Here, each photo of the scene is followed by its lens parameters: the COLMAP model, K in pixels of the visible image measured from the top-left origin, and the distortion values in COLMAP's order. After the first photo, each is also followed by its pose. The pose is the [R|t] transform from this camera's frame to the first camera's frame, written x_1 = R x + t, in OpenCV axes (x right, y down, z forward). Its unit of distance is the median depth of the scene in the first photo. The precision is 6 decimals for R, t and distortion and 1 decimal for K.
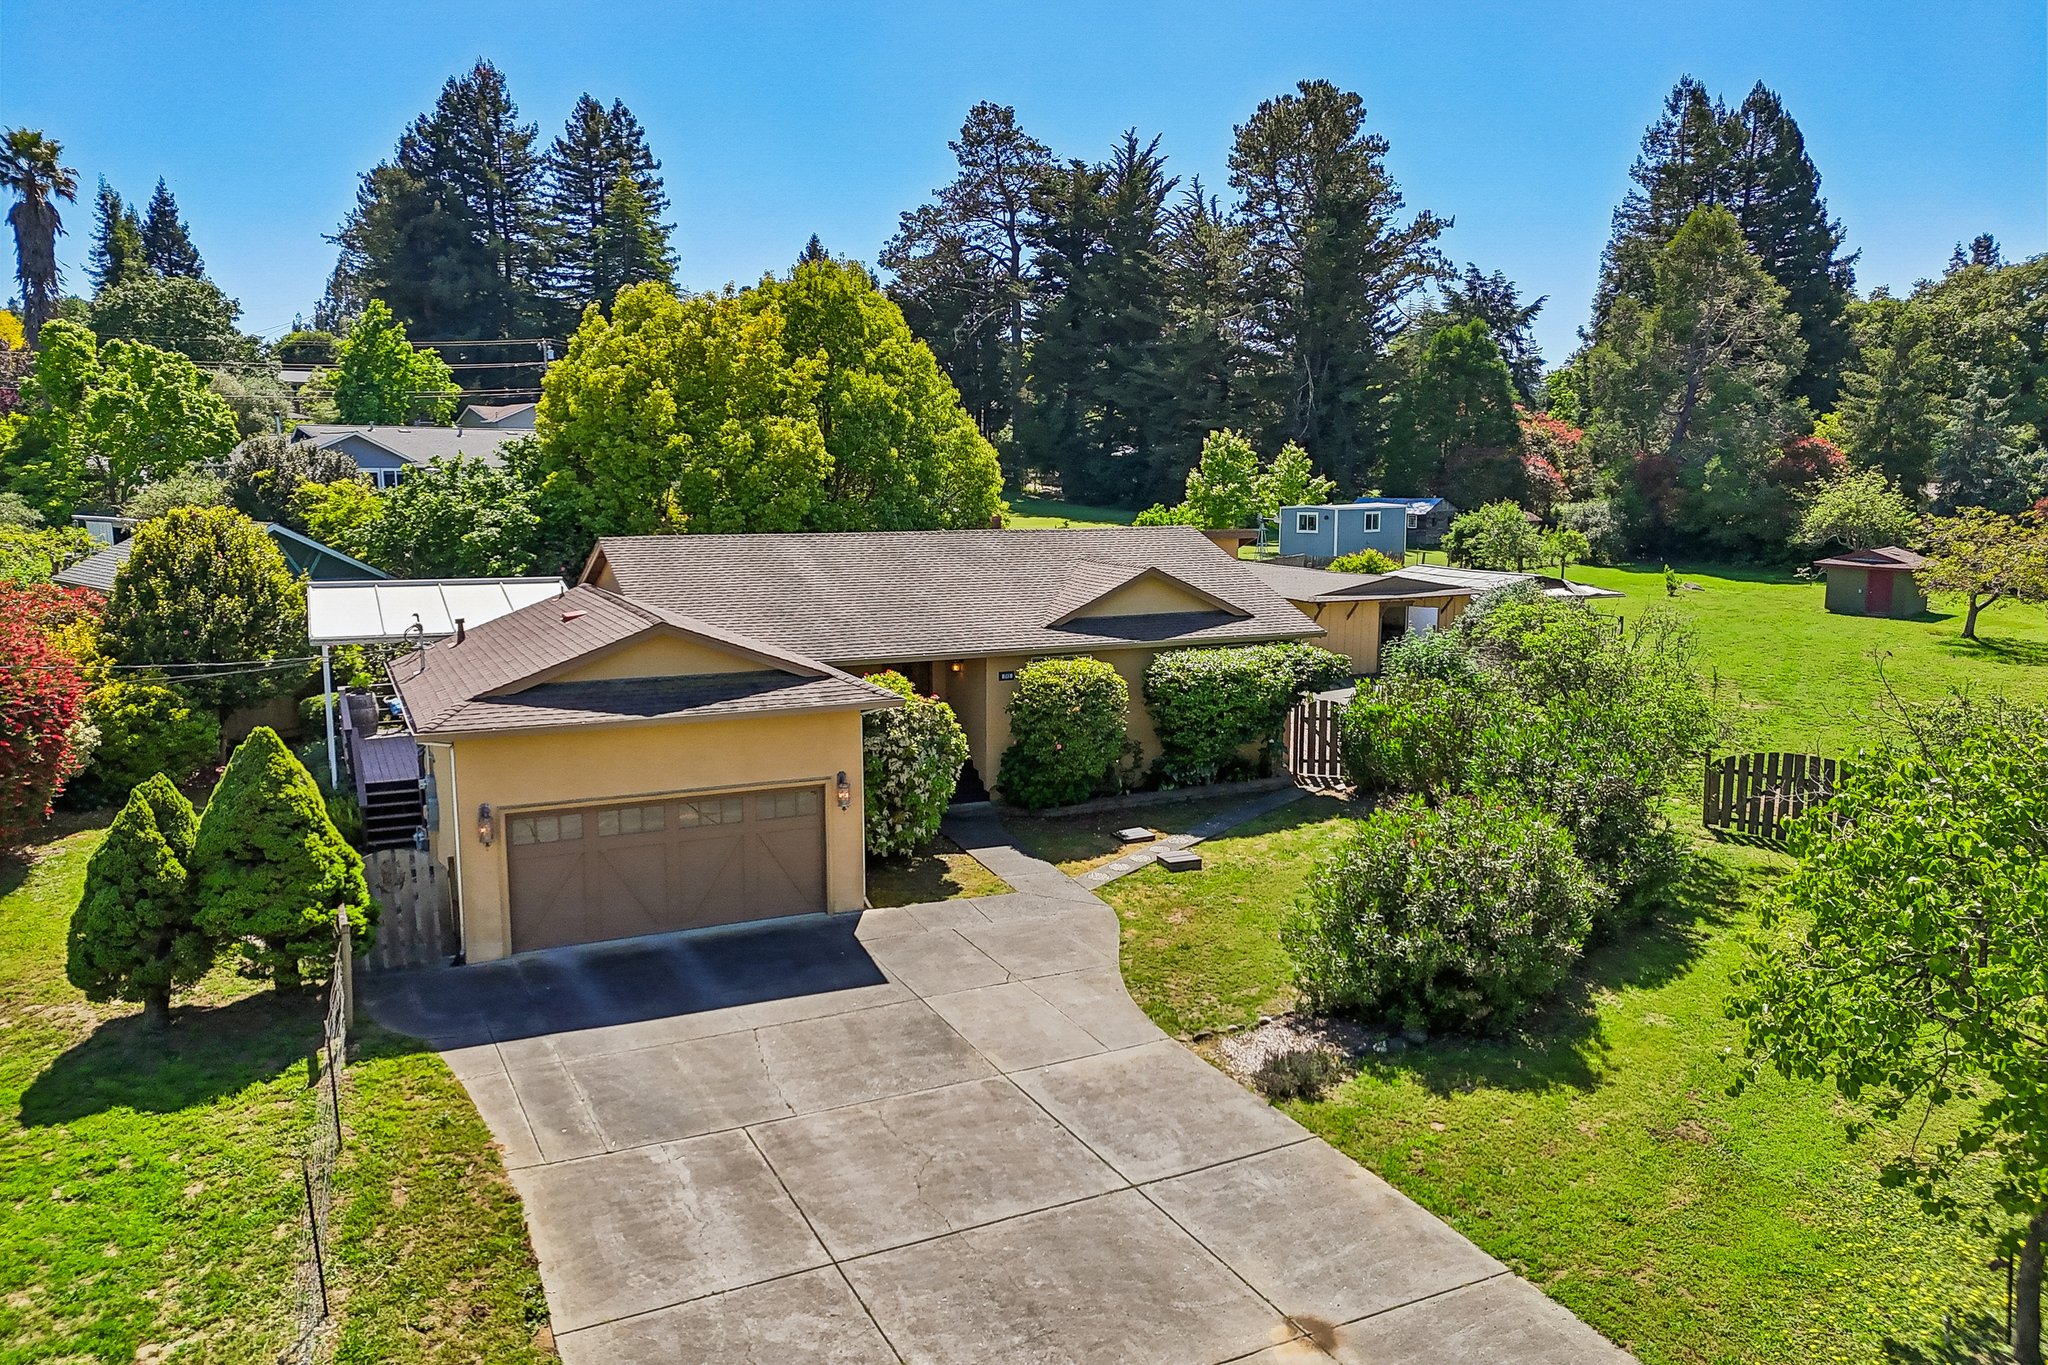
lens RADIAL K [[1501.8, 0, 1031.1], [0, 1501.8, 677.9], [0, 0, 1]] dist [0.055172, -0.044714]
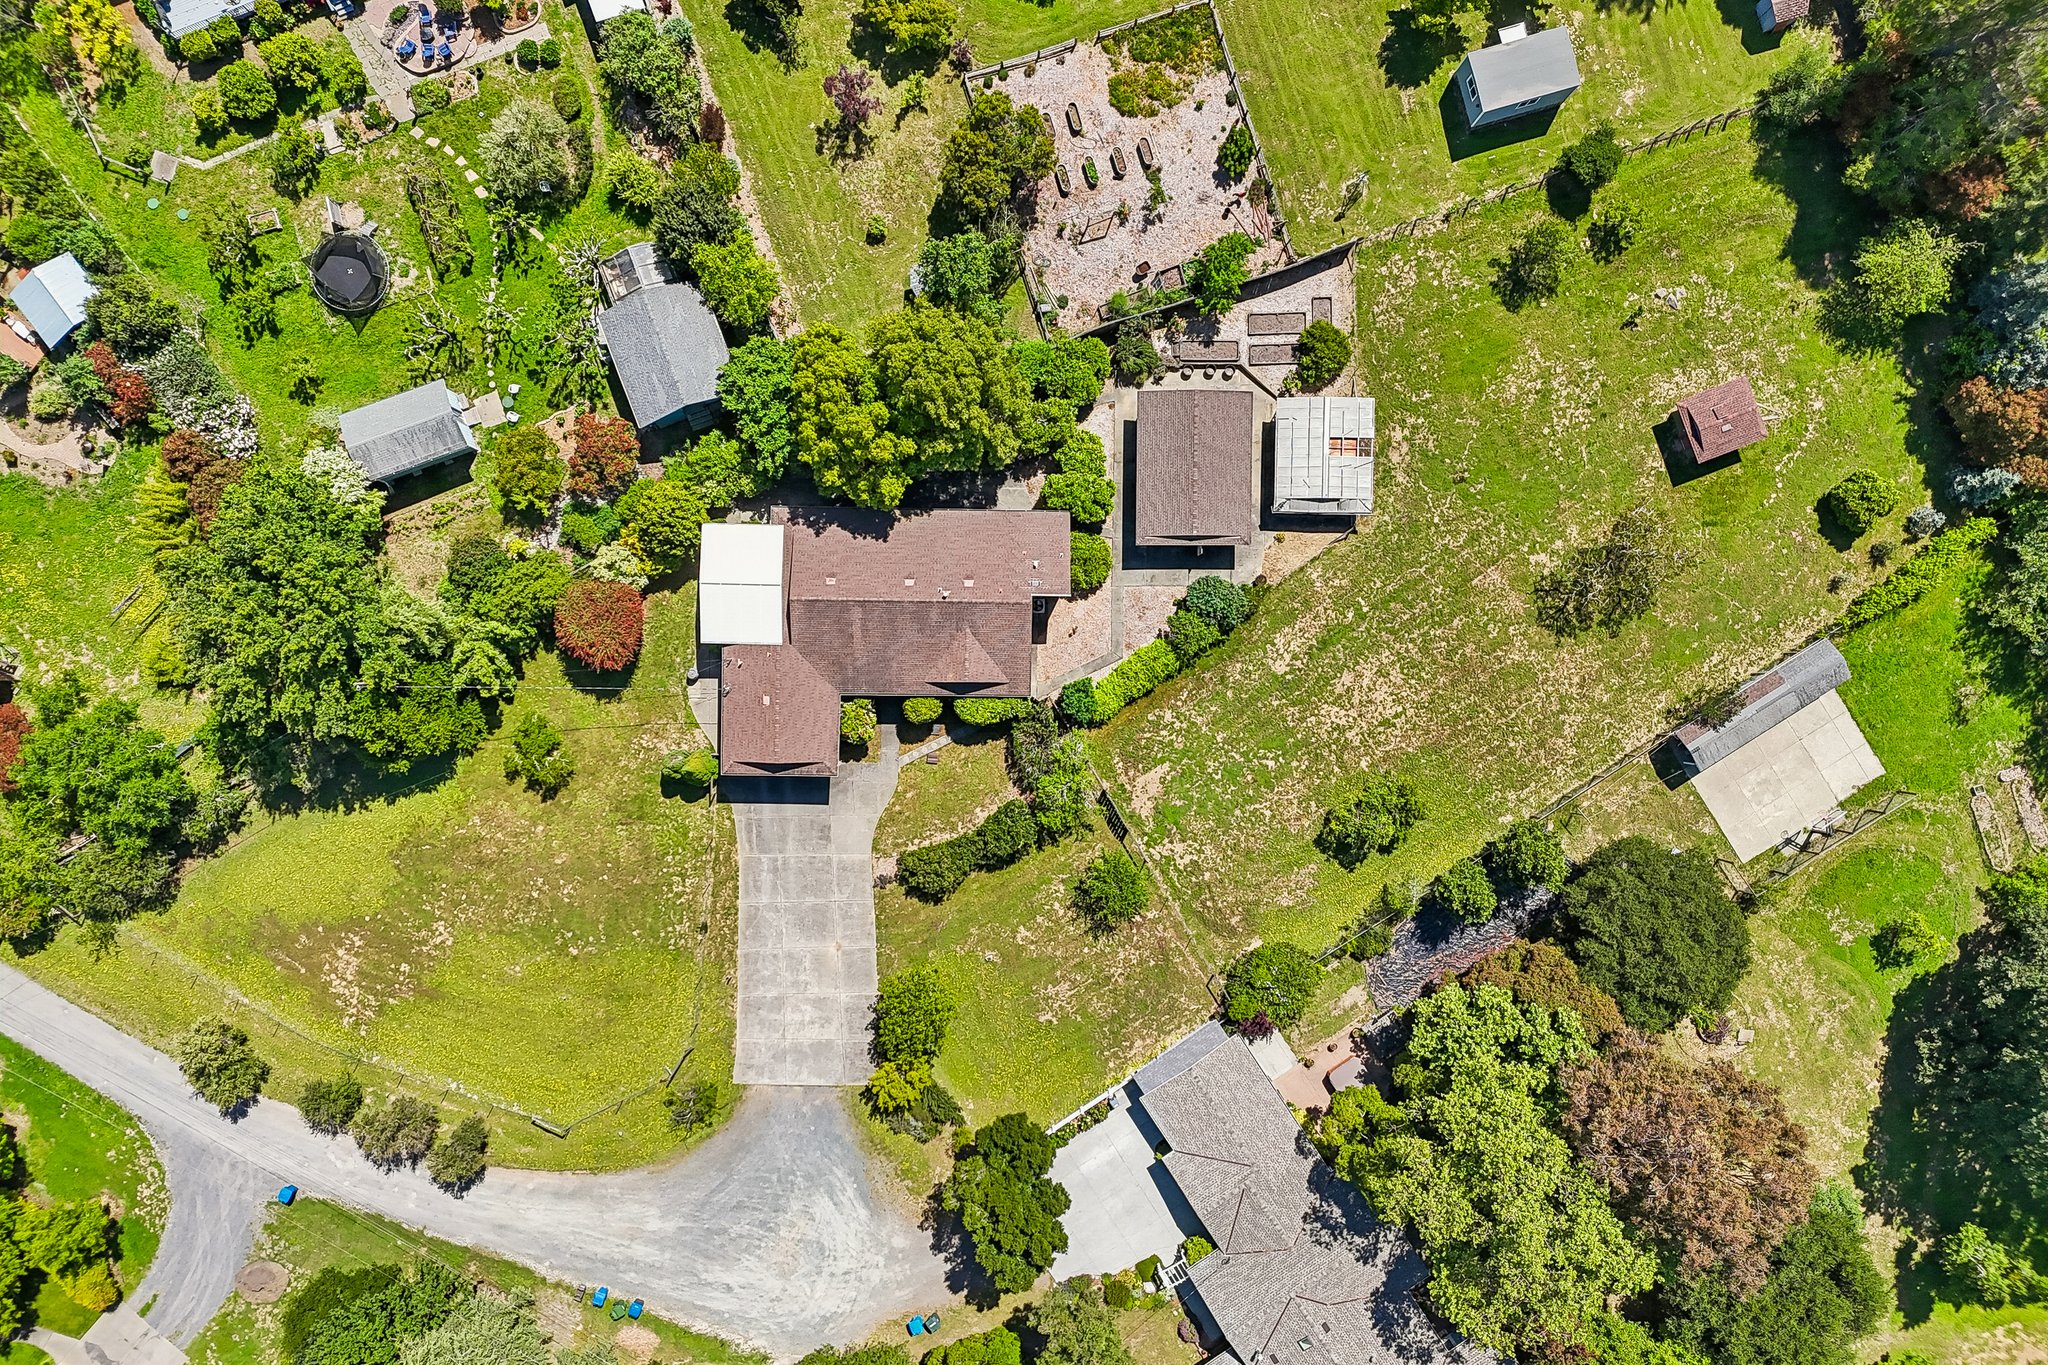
lens RADIAL K [[1487.8, 0, 1027.6], [0, 1487.8, 679.8], [0, 0, 1]] dist [0.117508, -0.138040]
pose [[0.897693, 0.440390, 0.014281, 0.055696], [-0.075079, 0.120943, 0.989816, -1.114945], [0.434178, -0.889623, 0.141634, 0.253009]]
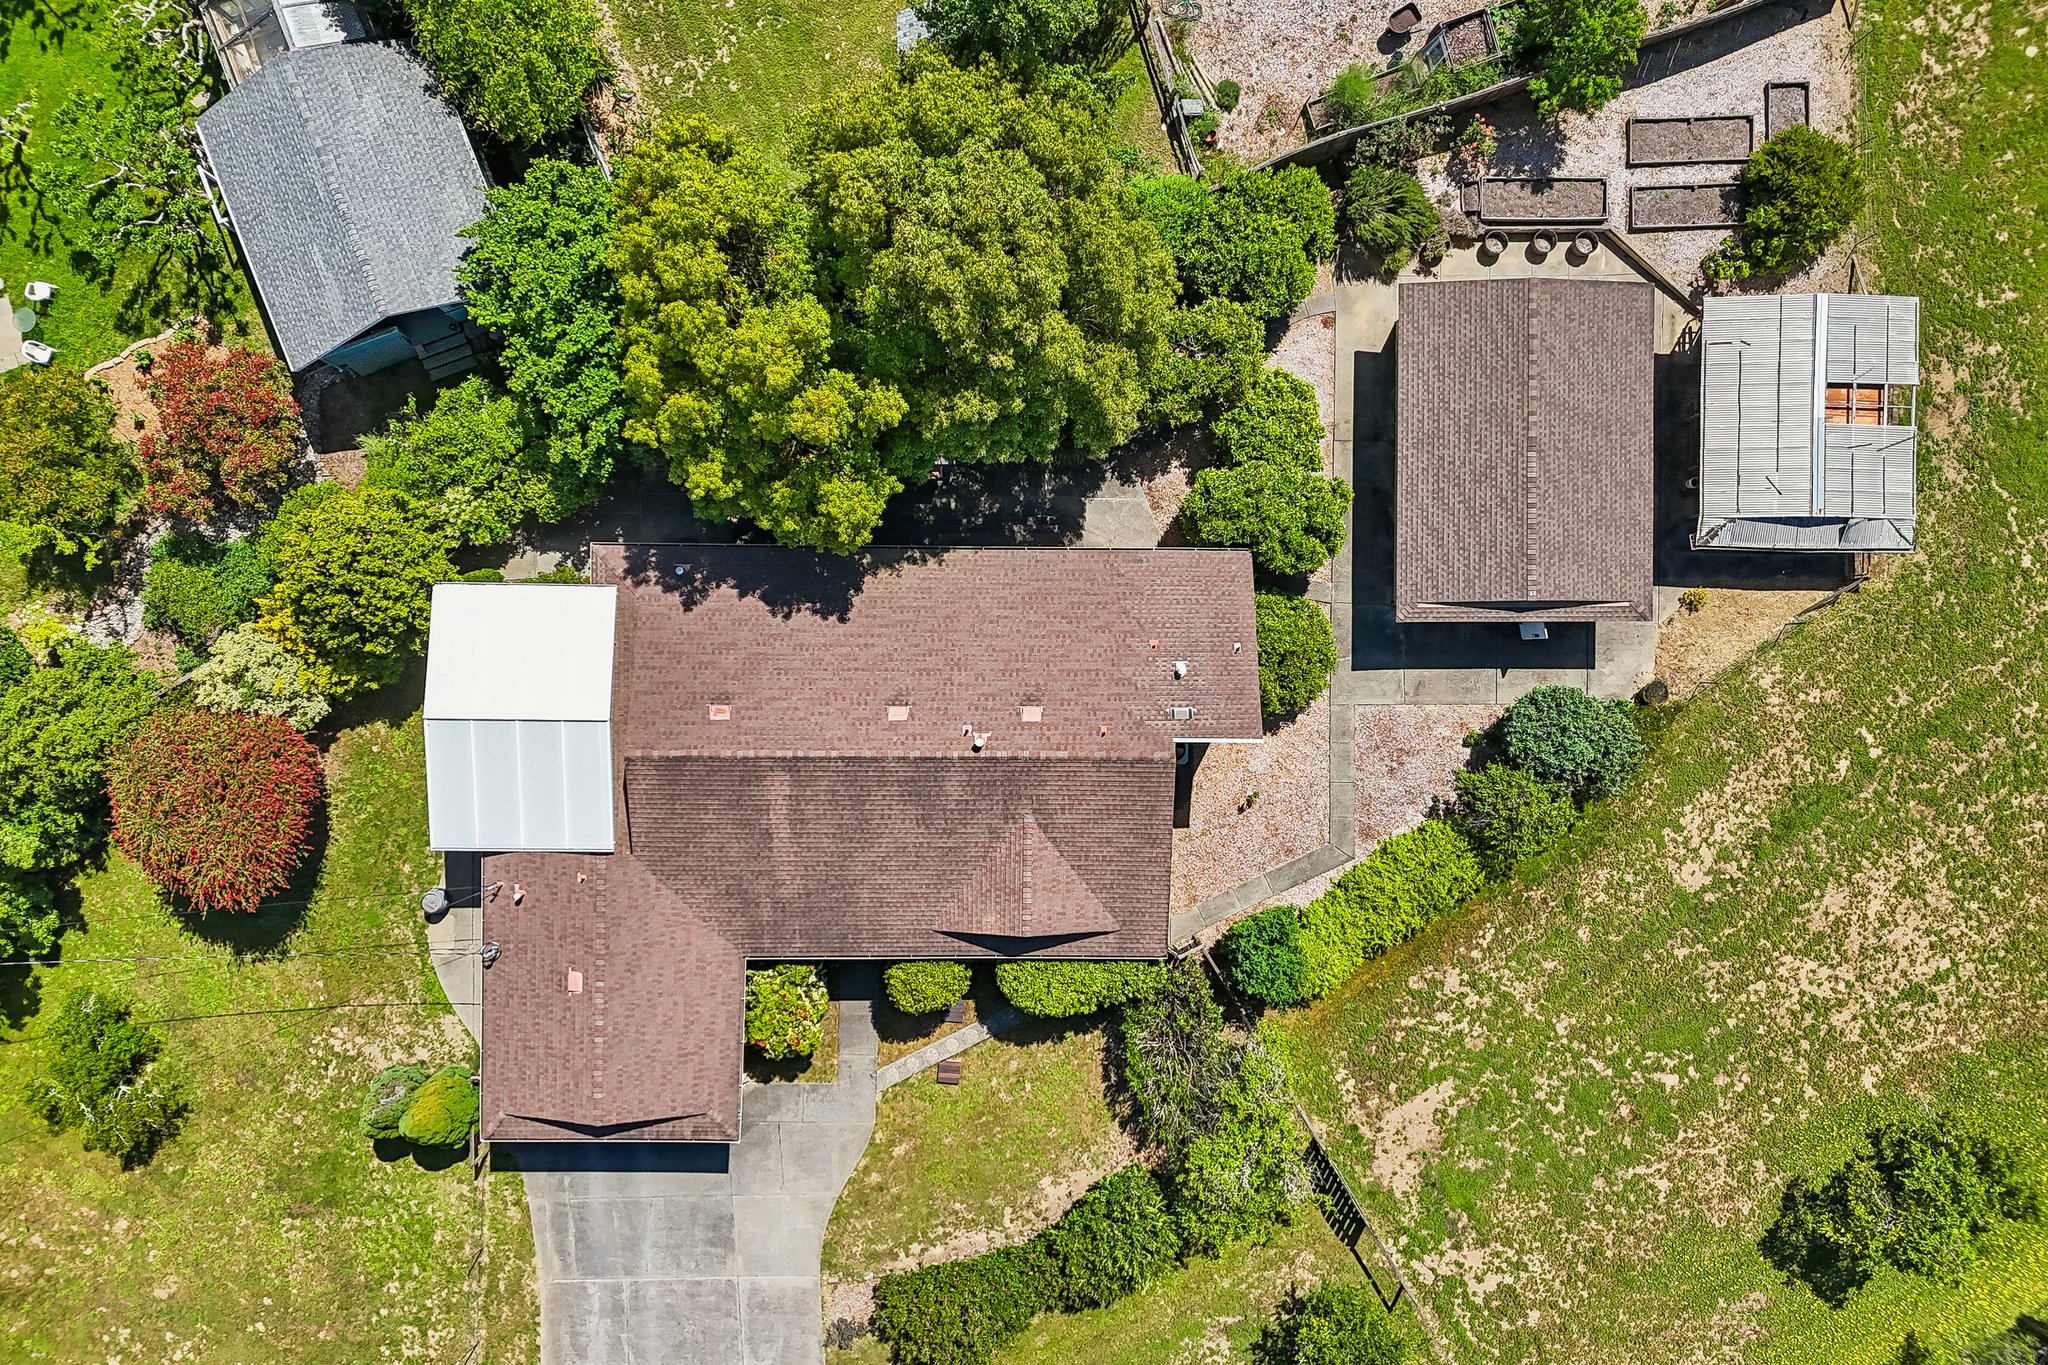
lens RADIAL K [[1501.8, 0, 1031.1], [0, 1501.8, 677.9], [0, 0, 1]] dist [0.055172, -0.044714]
pose [[0.900181, 0.435272, 0.014584, -0.011100], [-0.074793, 0.121517, 0.989767, -0.522662], [0.429046, -0.892061, 0.141943, 0.393556]]
